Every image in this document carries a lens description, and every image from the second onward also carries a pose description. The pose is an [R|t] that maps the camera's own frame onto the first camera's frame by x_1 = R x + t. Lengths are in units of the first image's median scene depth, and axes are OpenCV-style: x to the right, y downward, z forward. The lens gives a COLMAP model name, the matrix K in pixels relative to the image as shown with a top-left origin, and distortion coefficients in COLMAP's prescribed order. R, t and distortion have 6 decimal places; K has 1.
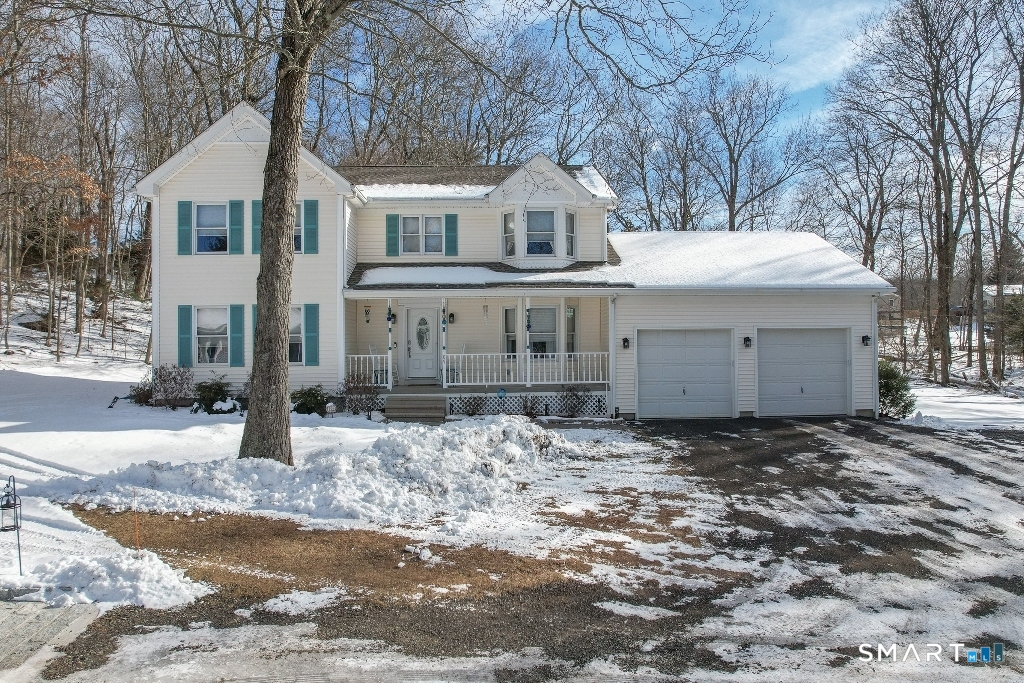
lens RADIAL K [[652.8, 0, 512.0], [0, 652.8, 341.5], [0, 0, 1]] dist [-0.067628, 0.070298]
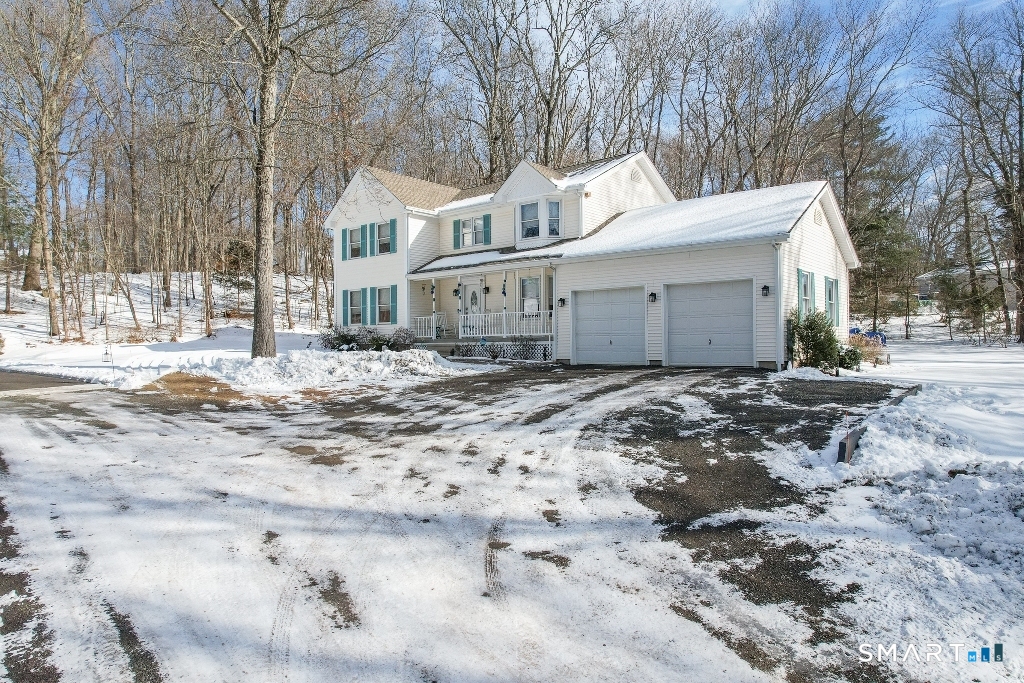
lens RADIAL K [[652.8, 0, 512.0], [0, 652.8, 341.5], [0, 0, 1]] dist [-0.067628, 0.070298]
pose [[0.748038, 0.001141, -0.663654, 0.925532], [0.004601, 0.999966, 0.006905, 0.067882], [0.663640, -0.008219, 0.748007, 0.009823]]
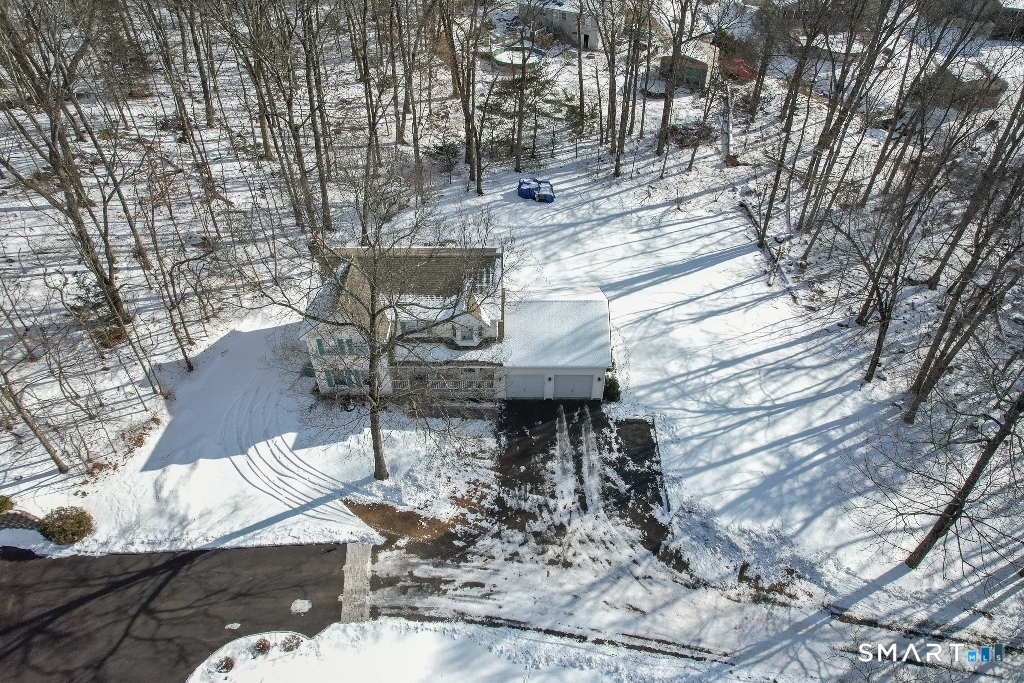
lens RADIAL K [[658.8, 0, 512.0], [0, 658.8, 341.5], [0, 0, 1]] dist [-0.088556, 0.069123]
pose [[0.999058, 0.031047, -0.030311, 0.292430], [-0.002824, 0.743622, 0.668594, -1.801644], [0.043298, -0.667879, 0.743009, -0.786899]]
